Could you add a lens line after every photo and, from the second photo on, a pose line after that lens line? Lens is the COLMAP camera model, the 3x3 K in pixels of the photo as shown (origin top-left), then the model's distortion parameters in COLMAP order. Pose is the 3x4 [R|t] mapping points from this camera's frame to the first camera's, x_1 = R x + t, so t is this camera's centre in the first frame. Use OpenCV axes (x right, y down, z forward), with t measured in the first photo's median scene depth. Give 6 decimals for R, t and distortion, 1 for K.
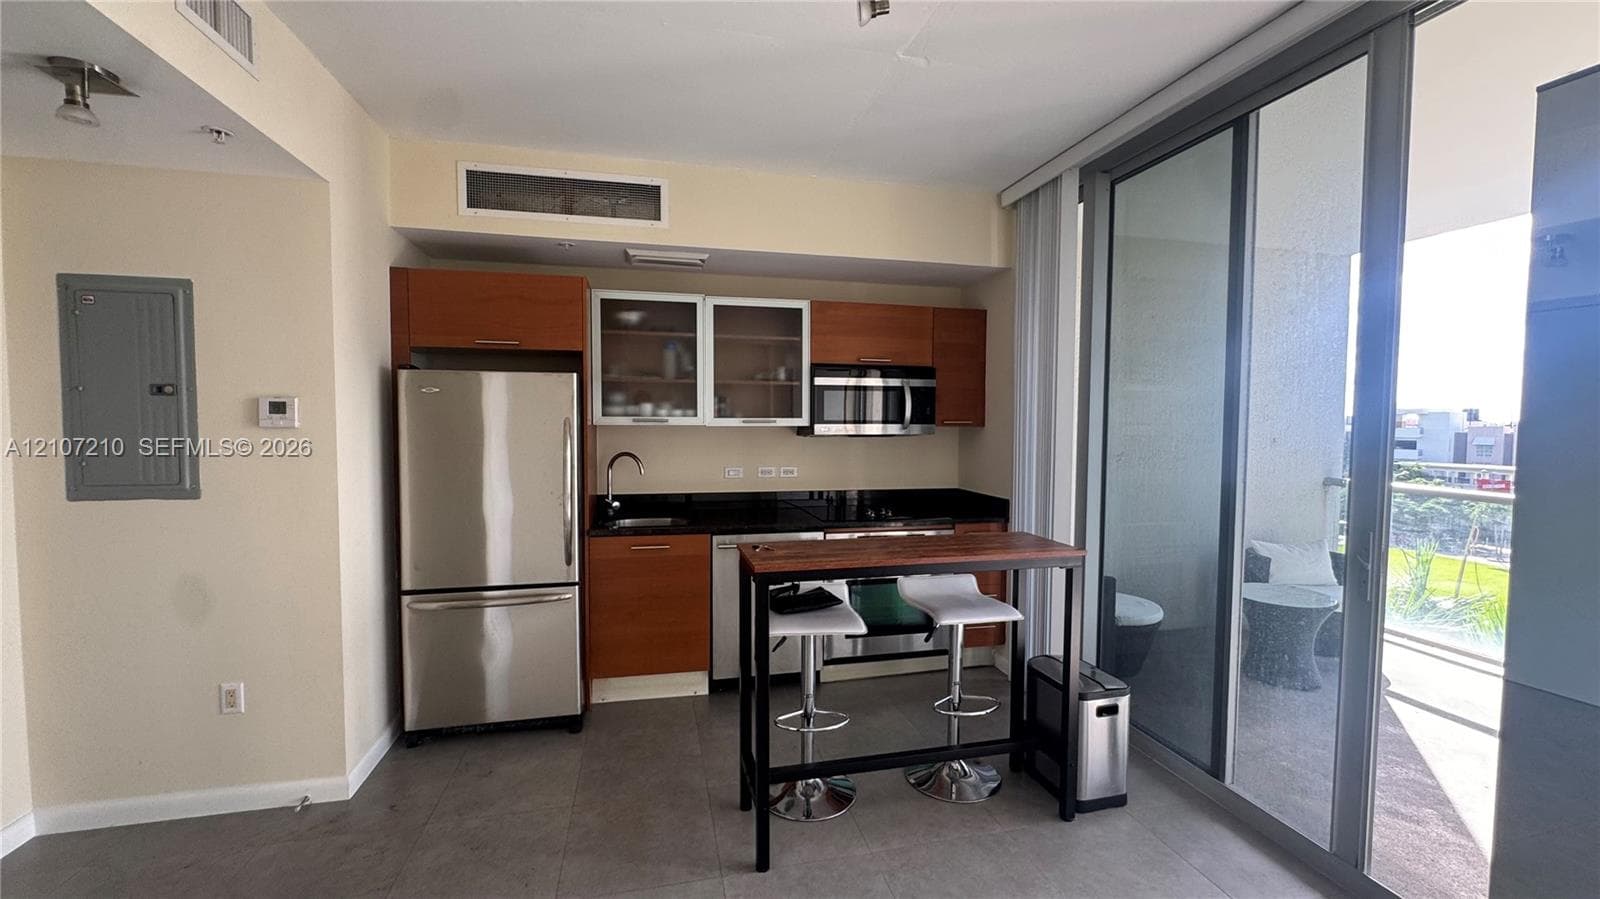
lens RADIAL K [[641.6, 0, 798.9], [0, 641.6, 452.2], [0, 0, 1]] dist [-0.004943, 0.000049]
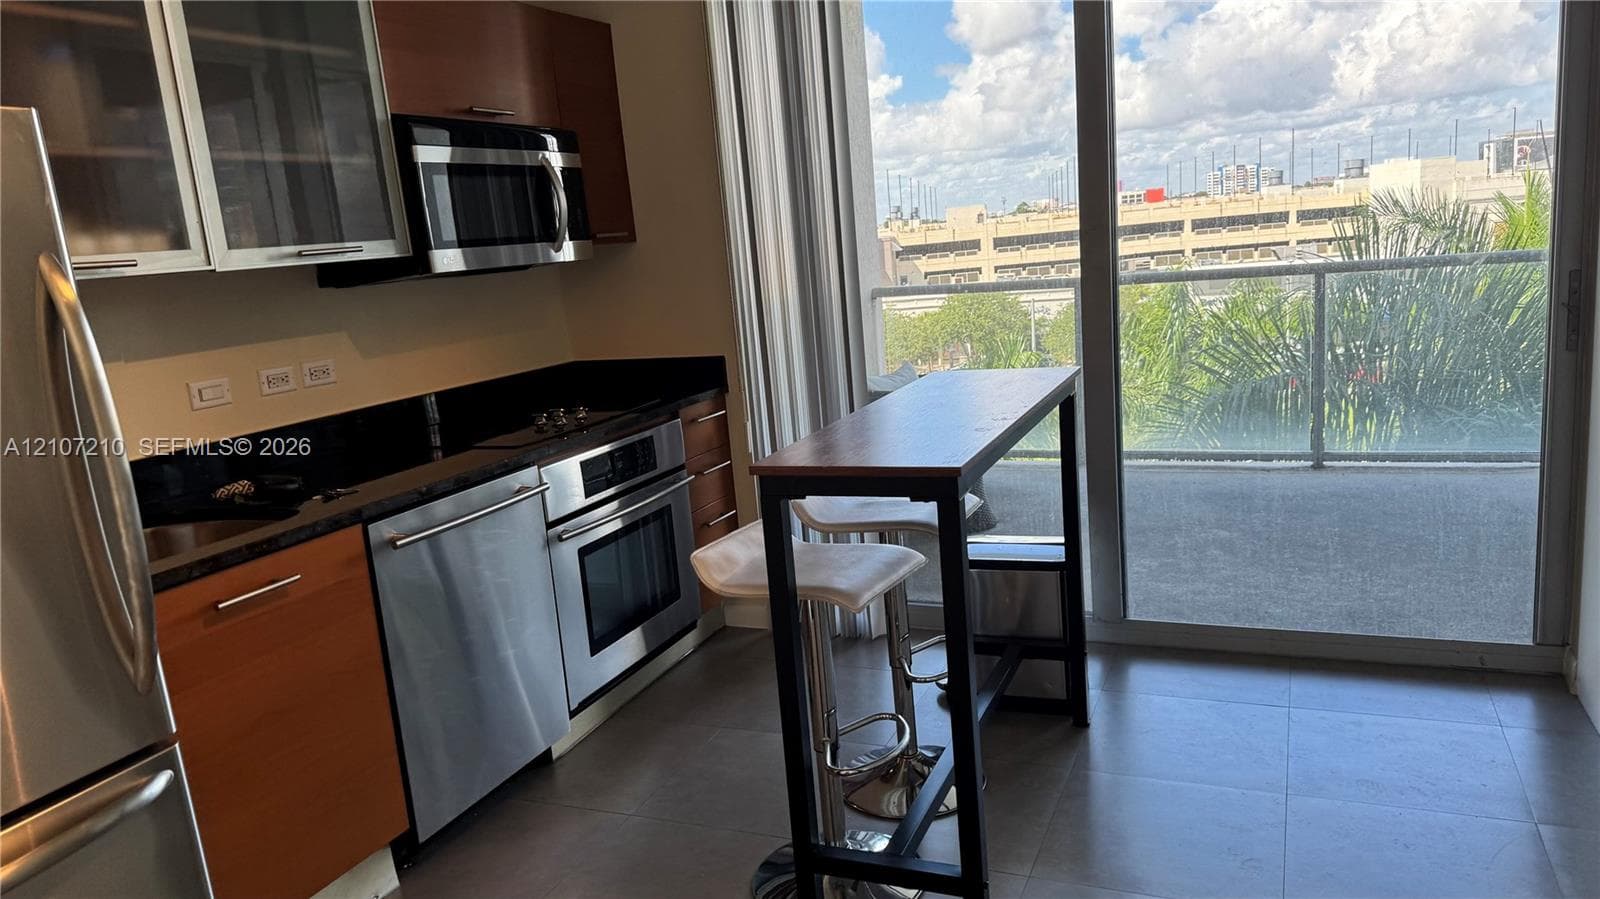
lens RADIAL K [[1130.6, 0, 800.0], [0, 1130.6, 449.5], [0, 0, 1]] dist [0.006012, 0.002076]
pose [[0.598661, -0.203001, 0.774852, -0.512316], [0.122472, 0.979176, 0.161907, -0.002996], [-0.791584, -0.002030, 0.611057, 0.315283]]
